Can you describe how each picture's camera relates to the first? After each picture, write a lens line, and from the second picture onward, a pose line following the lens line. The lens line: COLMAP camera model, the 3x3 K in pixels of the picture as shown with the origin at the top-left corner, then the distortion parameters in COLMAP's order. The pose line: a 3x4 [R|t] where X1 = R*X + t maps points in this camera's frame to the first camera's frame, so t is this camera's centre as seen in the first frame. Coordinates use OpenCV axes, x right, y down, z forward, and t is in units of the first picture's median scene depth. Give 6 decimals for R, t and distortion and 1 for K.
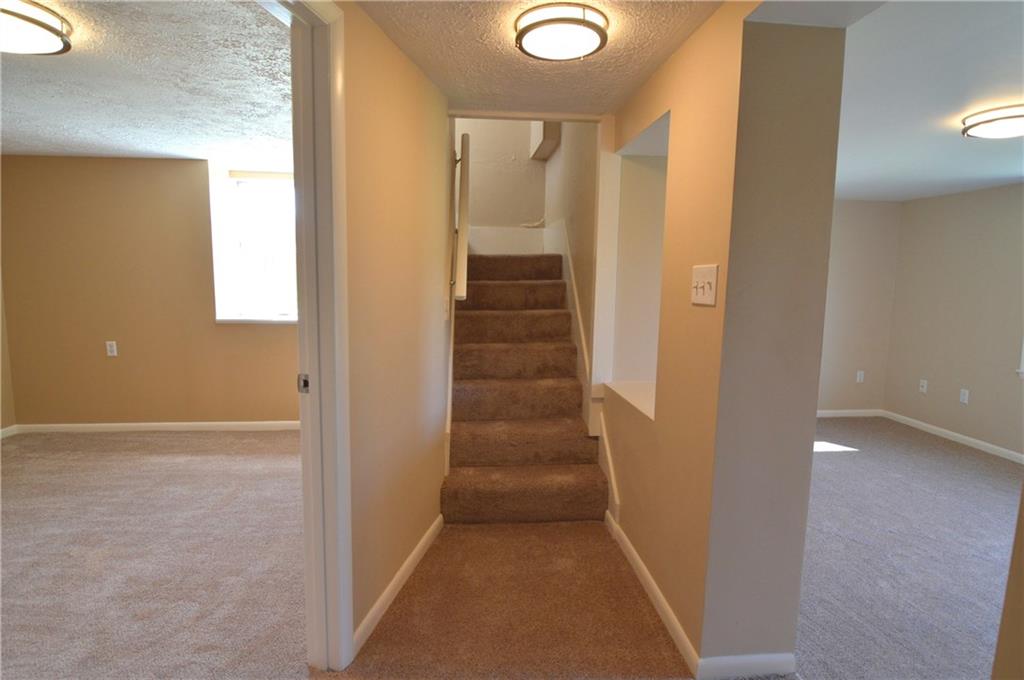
lens RADIAL K [[521.0, 0, 512.0], [0, 521.0, 340.0], [0, 0, 1]] dist [-0.002183, -0.011079]
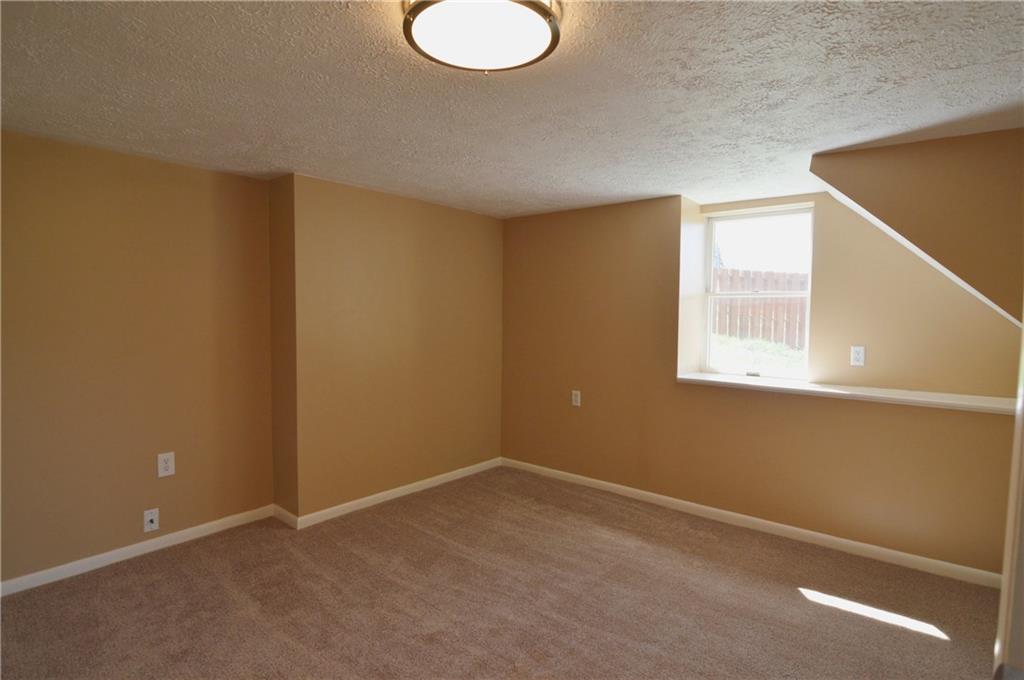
lens RADIAL K [[521.0, 0, 512.0], [0, 521.0, 340.0], [0, 0, 1]] dist [-0.002183, -0.011079]
pose [[0.707019, 0.027102, -0.706675, -0.212636], [-0.083267, 0.995505, -0.045128, -0.054023], [0.702275, 0.090749, 0.706098, 0.268515]]
